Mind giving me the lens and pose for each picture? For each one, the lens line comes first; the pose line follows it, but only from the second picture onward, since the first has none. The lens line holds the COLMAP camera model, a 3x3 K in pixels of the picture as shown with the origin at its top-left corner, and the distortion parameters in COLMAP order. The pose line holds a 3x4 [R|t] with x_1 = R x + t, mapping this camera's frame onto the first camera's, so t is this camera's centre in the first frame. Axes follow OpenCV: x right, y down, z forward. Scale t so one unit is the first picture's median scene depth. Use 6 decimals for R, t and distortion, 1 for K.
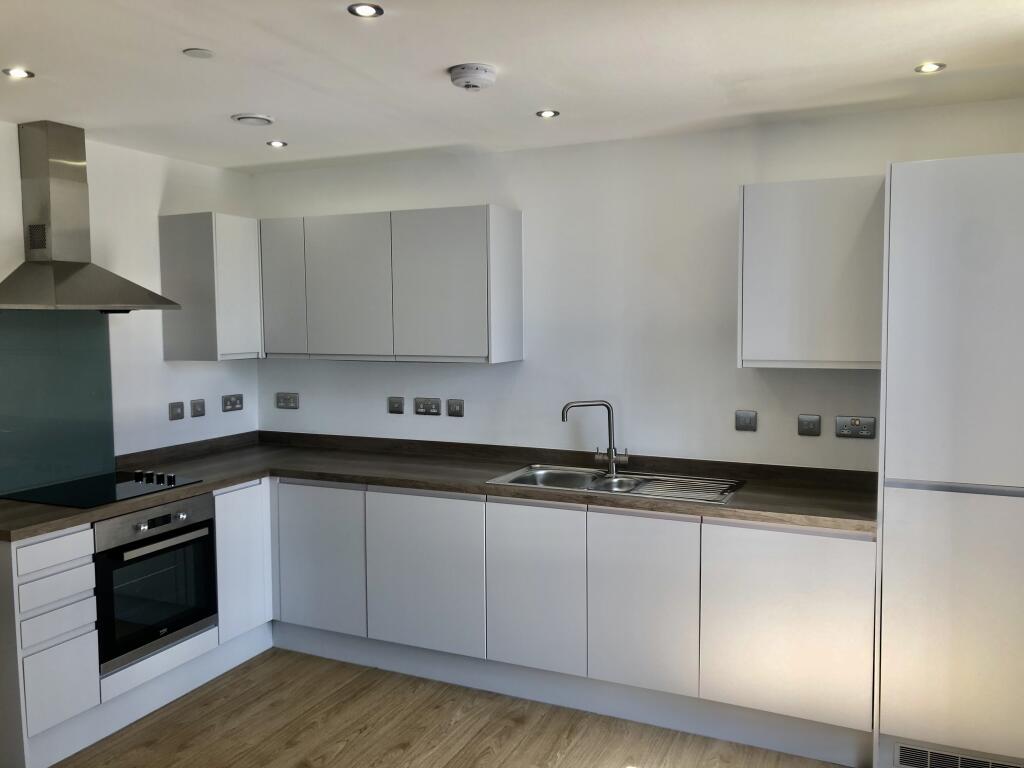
lens RADIAL K [[834.6, 0, 512.0], [0, 834.6, 384.0], [0, 0, 1]] dist [0.074379, -0.094075]
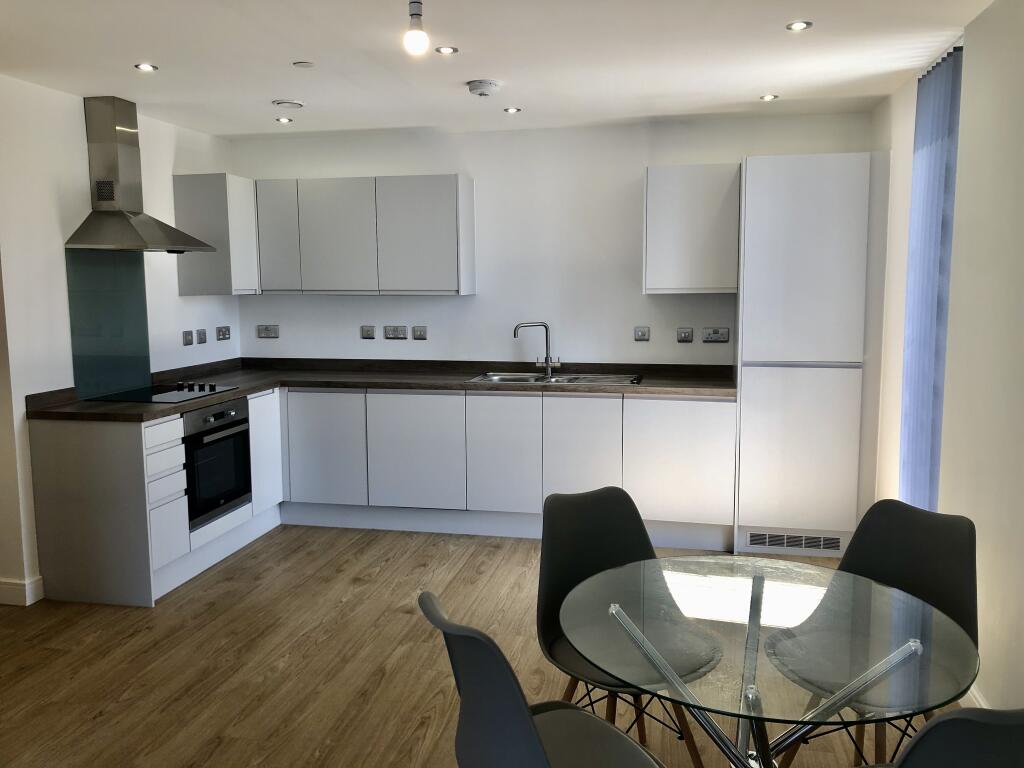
lens RADIAL K [[834.6, 0, 512.0], [0, 834.6, 384.0], [0, 0, 1]] dist [0.074379, -0.094075]
pose [[0.975652, -0.026212, 0.217752, -0.239992], [0.016592, 0.998809, 0.045893, 0.057413], [-0.218695, -0.041163, 0.974925, -0.324610]]
